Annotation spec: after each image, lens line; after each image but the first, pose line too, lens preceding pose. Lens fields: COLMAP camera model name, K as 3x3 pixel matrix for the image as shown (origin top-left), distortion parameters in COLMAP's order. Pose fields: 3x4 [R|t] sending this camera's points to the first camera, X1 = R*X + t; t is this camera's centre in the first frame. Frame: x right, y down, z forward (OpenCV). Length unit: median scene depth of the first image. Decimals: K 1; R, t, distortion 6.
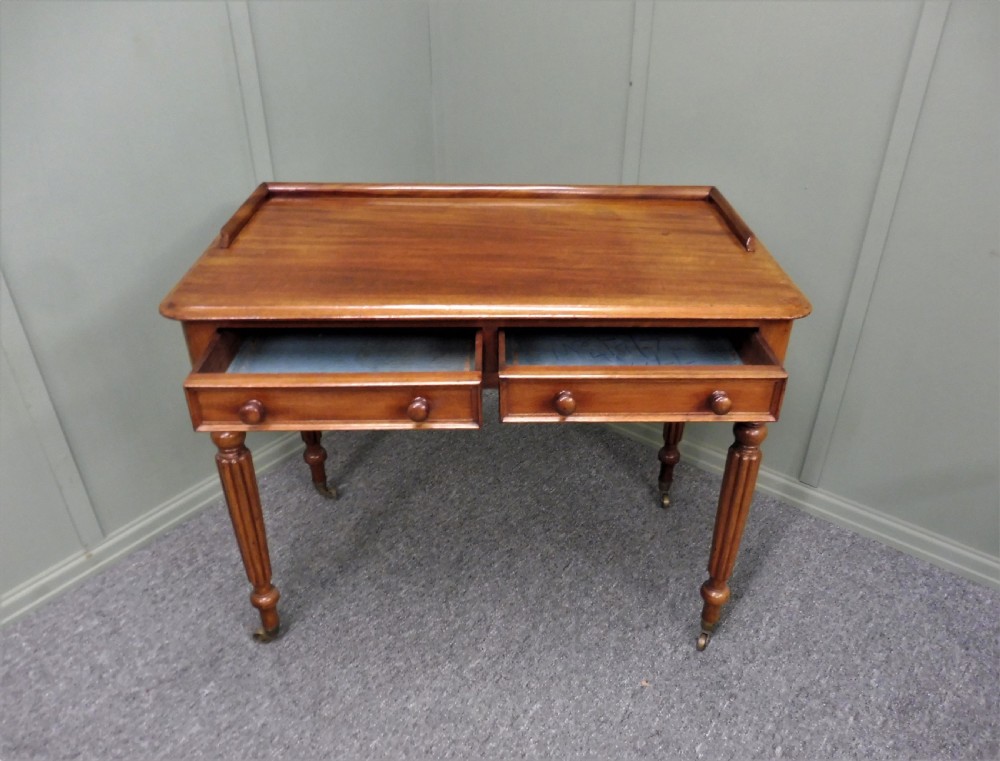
lens RADIAL K [[760.0, 0, 528.7], [0, 760.0, 402.1], [0, 0, 1]] dist [-0.054319, 0.017657]
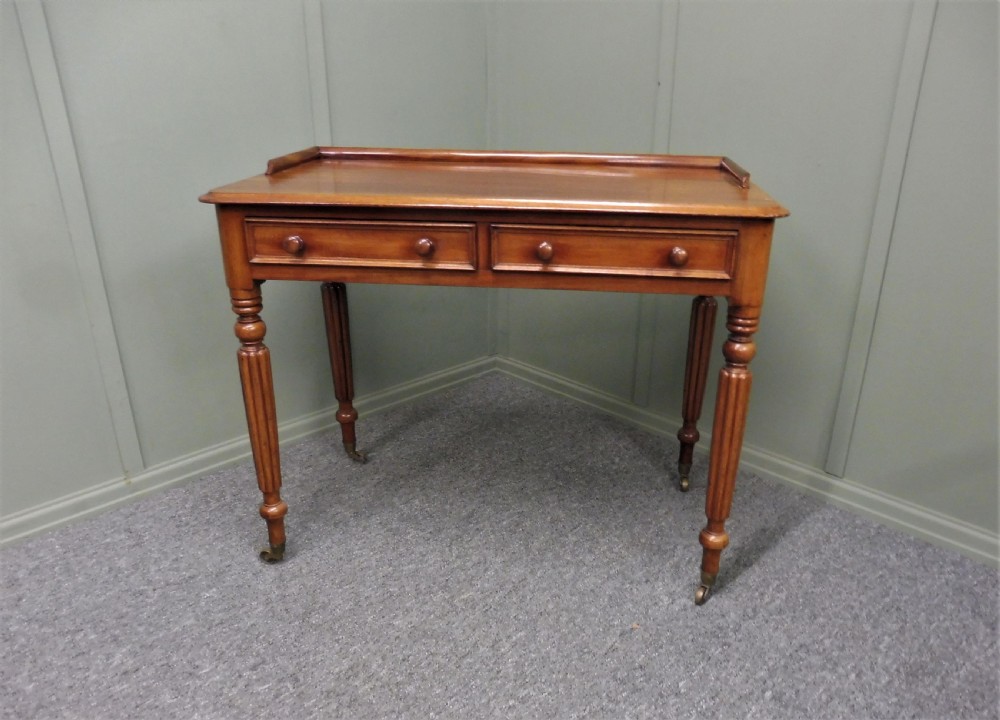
lens RADIAL K [[760.4, 0, 530.2], [0, 760.4, 404.9], [0, 0, 1]] dist [-0.026839, -0.033150]
pose [[0.991621, 0.048251, -0.119830, 0.120316], [-0.066092, 0.986521, -0.149692, 0.242269], [0.110992, 0.156358, 0.981444, -0.018159]]
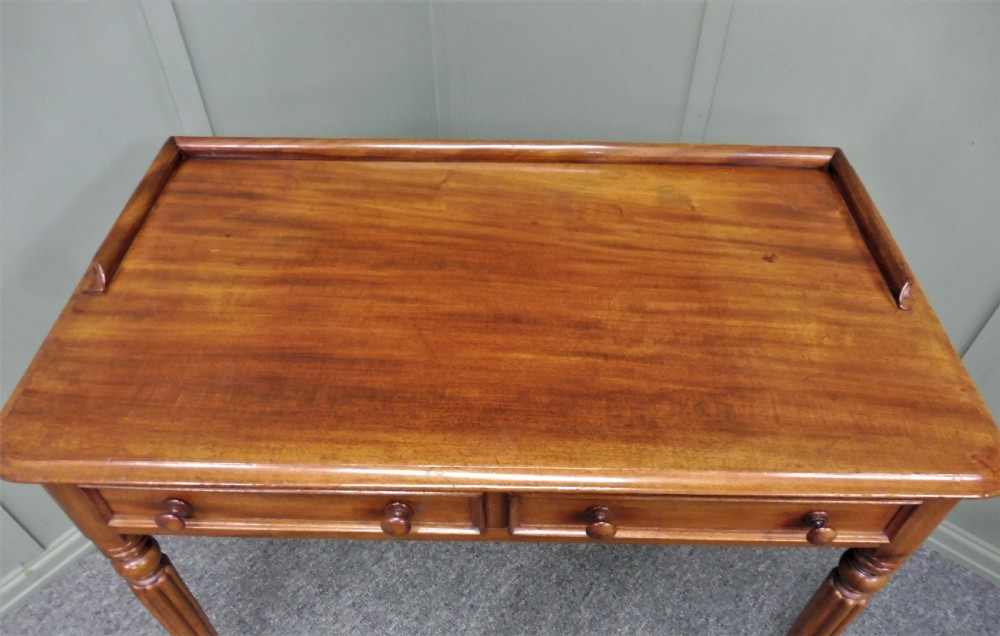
lens RADIAL K [[723.1, 0, 503.8], [0, 723.1, 379.6], [0, 0, 1]] dist [-0.053332, 0.019819]
pose [[0.998529, 0.030782, -0.044633, -0.015372], [-0.017500, 0.962127, 0.272041, -0.263028], [0.051317, -0.270860, 0.961250, 0.337496]]
